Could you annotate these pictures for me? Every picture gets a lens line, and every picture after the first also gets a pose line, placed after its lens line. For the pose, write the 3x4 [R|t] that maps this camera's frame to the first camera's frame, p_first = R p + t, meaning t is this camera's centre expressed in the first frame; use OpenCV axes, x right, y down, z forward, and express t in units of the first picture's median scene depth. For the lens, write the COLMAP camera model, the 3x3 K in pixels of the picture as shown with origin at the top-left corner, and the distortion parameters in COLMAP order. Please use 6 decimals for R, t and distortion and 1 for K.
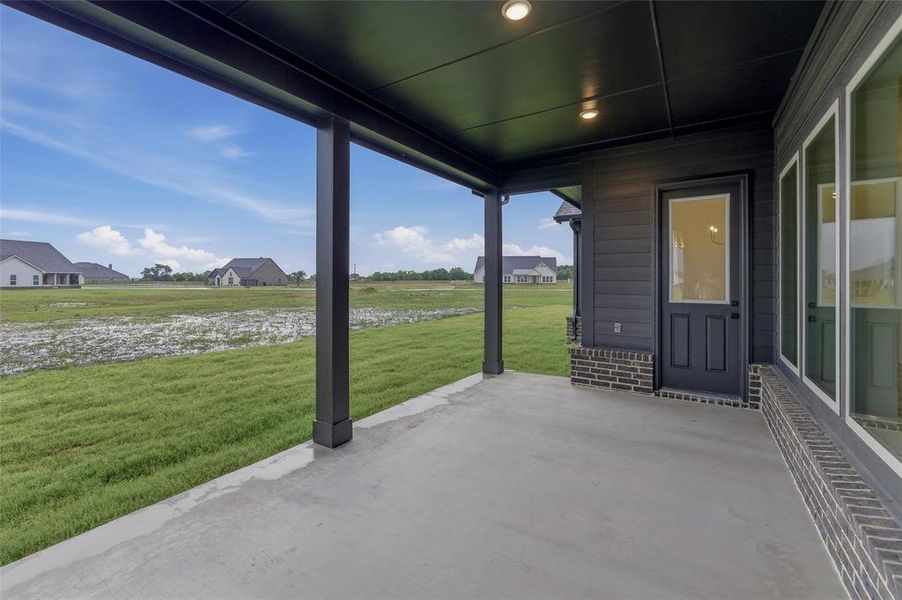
lens RADIAL K [[382.3, 0, 457.6], [0, 382.3, 279.8], [0, 0, 1]] dist [0.000587, 0.000014]
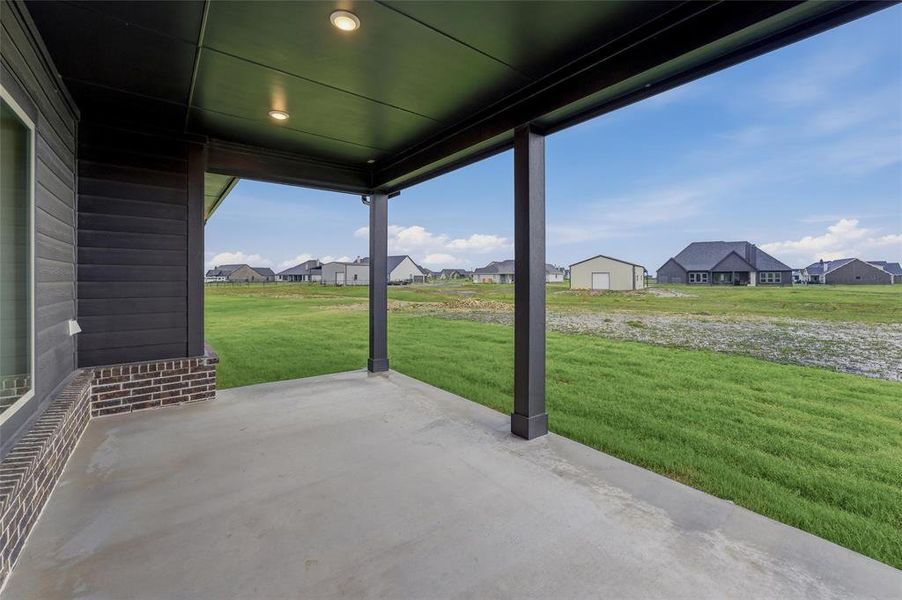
lens RADIAL K [[382.3, 0, 457.6], [0, 382.3, 279.8], [0, 0, 1]] dist [0.000587, 0.000014]
pose [[-0.336962, -0.000562, -0.941518, 0.961832], [0.000329, 1.000000, -0.000715, -0.004636], [0.941518, -0.000551, -0.336962, 1.522626]]
